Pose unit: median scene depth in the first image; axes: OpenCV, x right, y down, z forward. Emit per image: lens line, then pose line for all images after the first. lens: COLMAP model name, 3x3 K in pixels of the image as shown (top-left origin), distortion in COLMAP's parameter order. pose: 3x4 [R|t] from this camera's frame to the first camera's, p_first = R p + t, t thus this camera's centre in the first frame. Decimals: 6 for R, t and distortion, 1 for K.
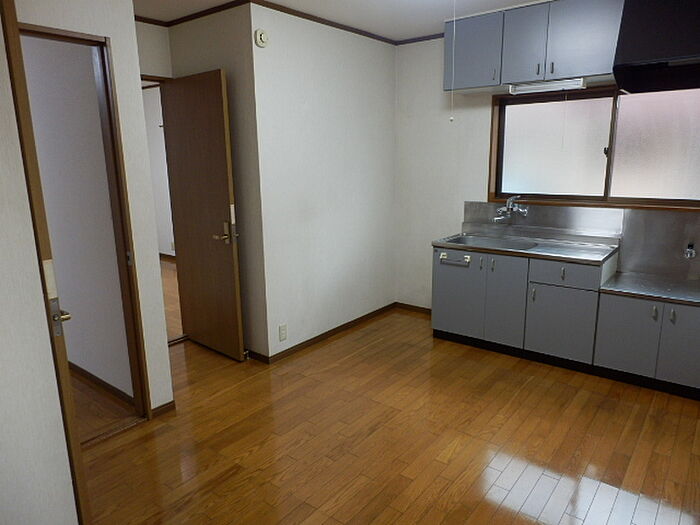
lens RADIAL K [[491.6, 0, 348.3], [0, 491.6, 262.0], [0, 0, 1]] dist [-0.002475, 0.005519]
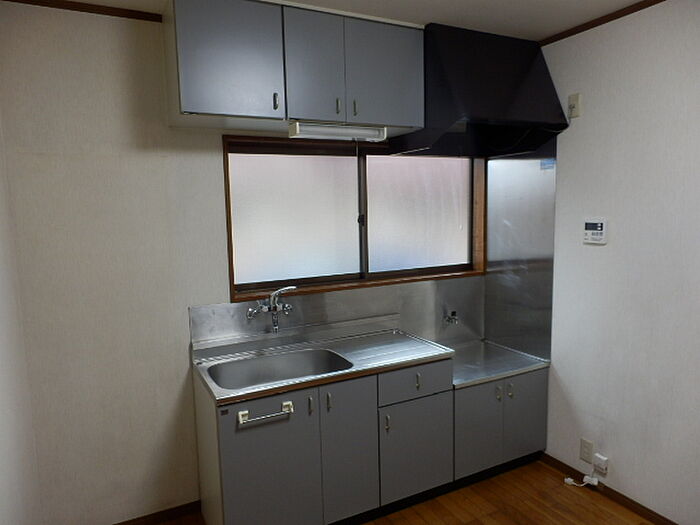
lens RADIAL K [[491.6, 0, 350.7], [0, 491.6, 266.2], [0, 0, 1]] dist [-0.002475, 0.005519]
pose [[0.409761, -0.105765, 0.906041, -0.246742], [0.210029, 0.977508, 0.019120, -0.172889], [-0.887684, 0.182460, 0.422759, 0.700026]]
